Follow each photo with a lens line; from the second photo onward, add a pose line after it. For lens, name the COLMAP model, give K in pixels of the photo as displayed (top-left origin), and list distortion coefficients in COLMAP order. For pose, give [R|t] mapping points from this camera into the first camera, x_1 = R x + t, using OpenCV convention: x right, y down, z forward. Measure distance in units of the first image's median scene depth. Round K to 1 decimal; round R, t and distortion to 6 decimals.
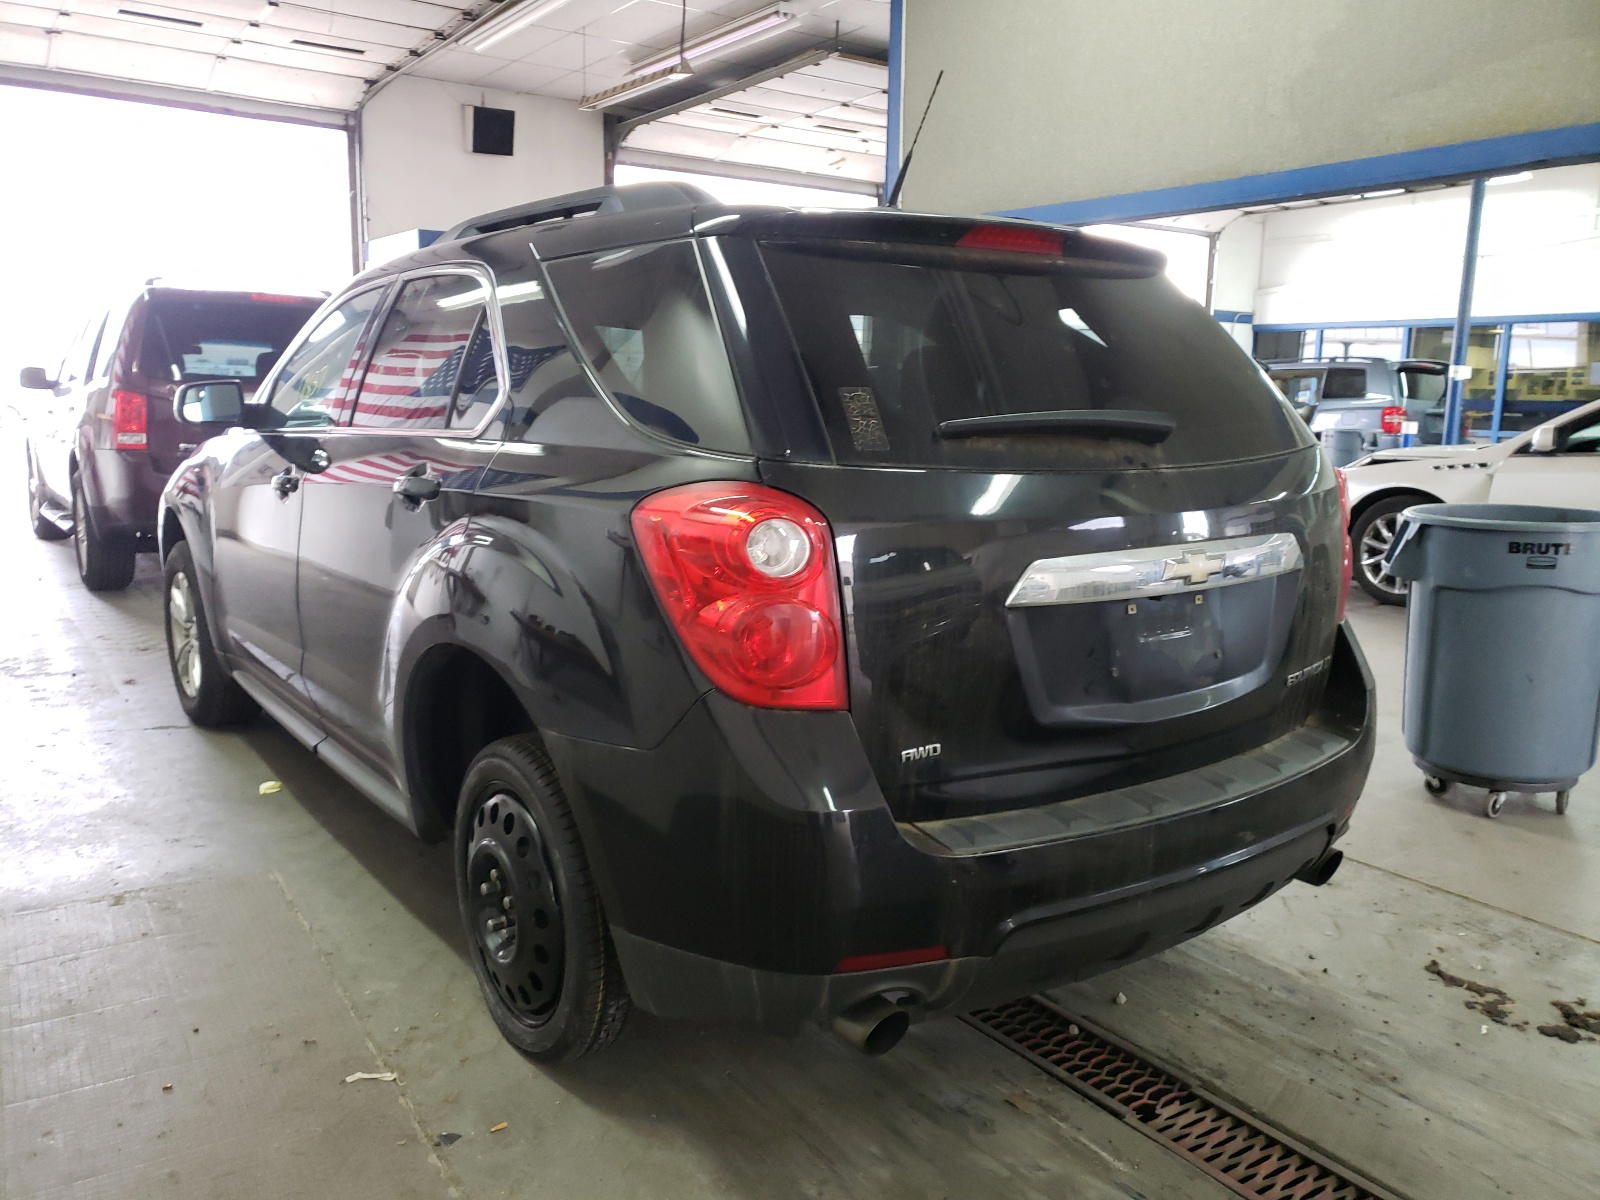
lens RADIAL K [[1293.5, 0, 796.6], [0, 1293.5, 598.1], [0, 0, 1]] dist [-0.006385, -0.001563]
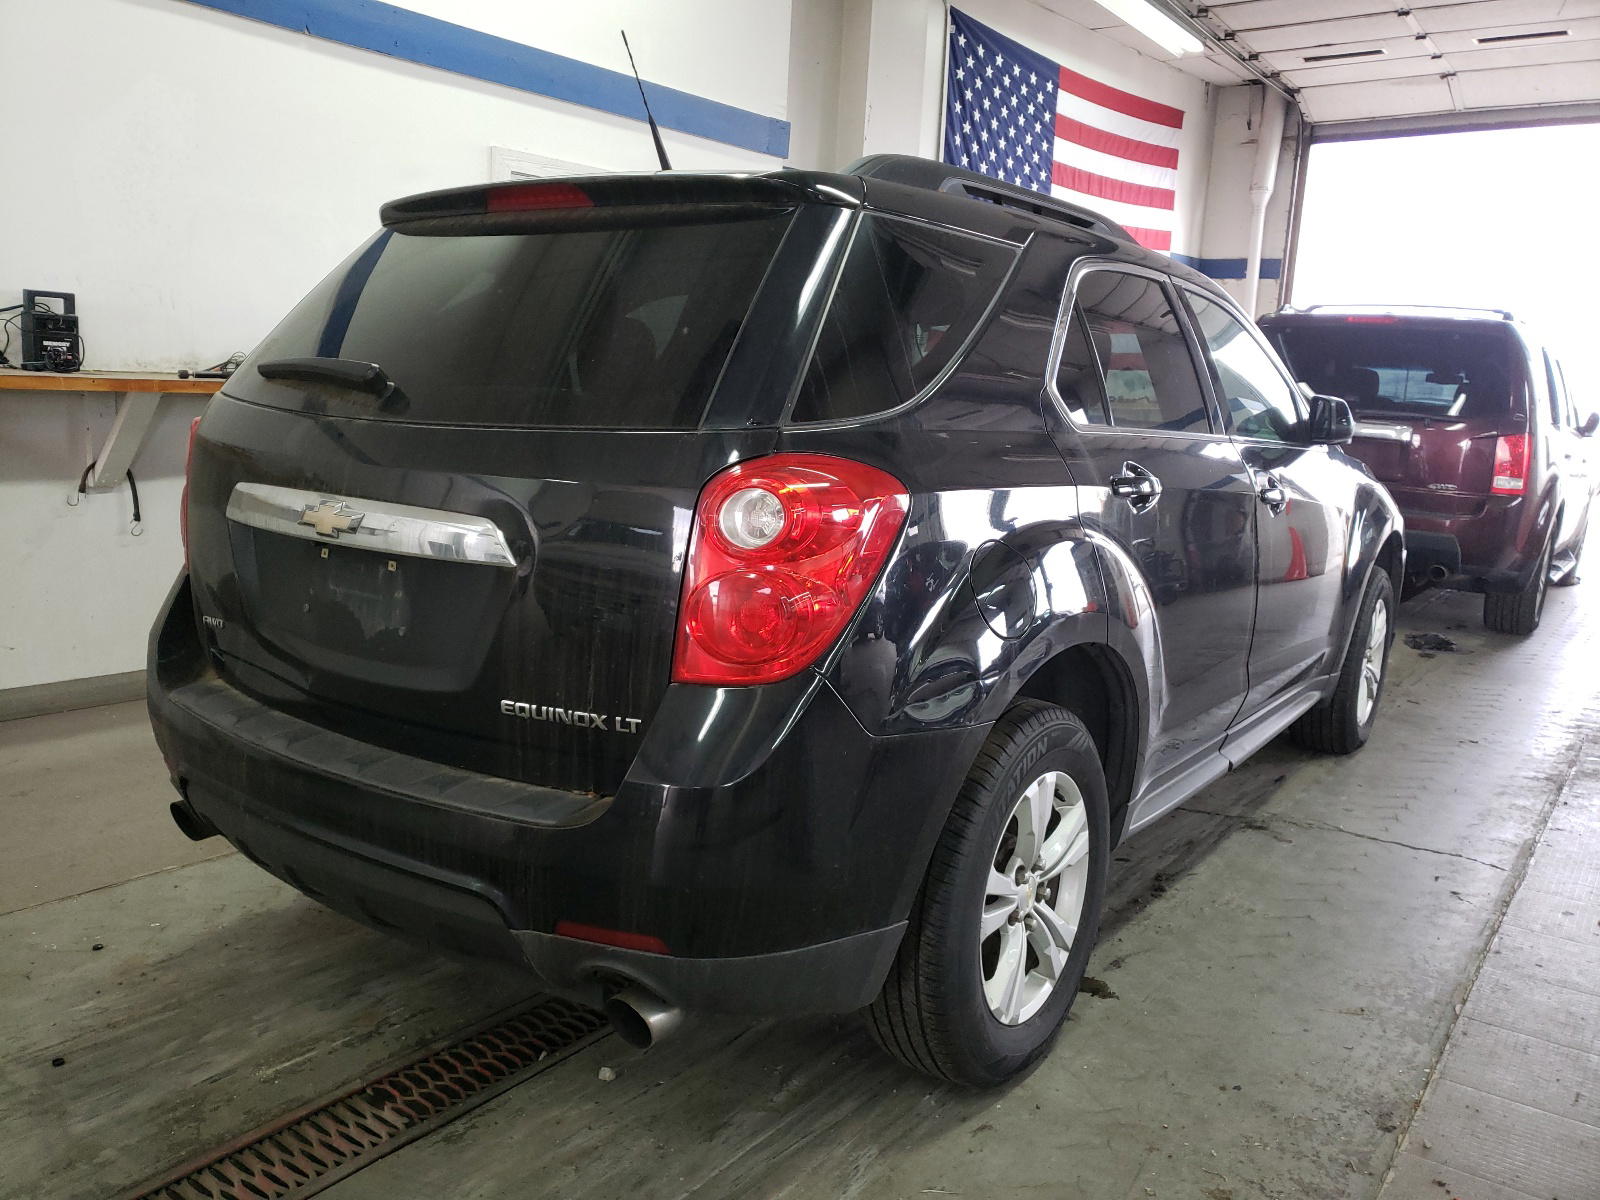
lens RADIAL K [[1293.5, 0, 797.9], [0, 1293.5, 605.0], [0, 0, 1]] dist [-0.006385, -0.001563]
pose [[0.285079, 0.157588, -0.945461, 1.061367], [-0.192200, 0.975756, 0.104685, -0.103152], [0.939036, 0.151874, 0.308455, 0.829352]]
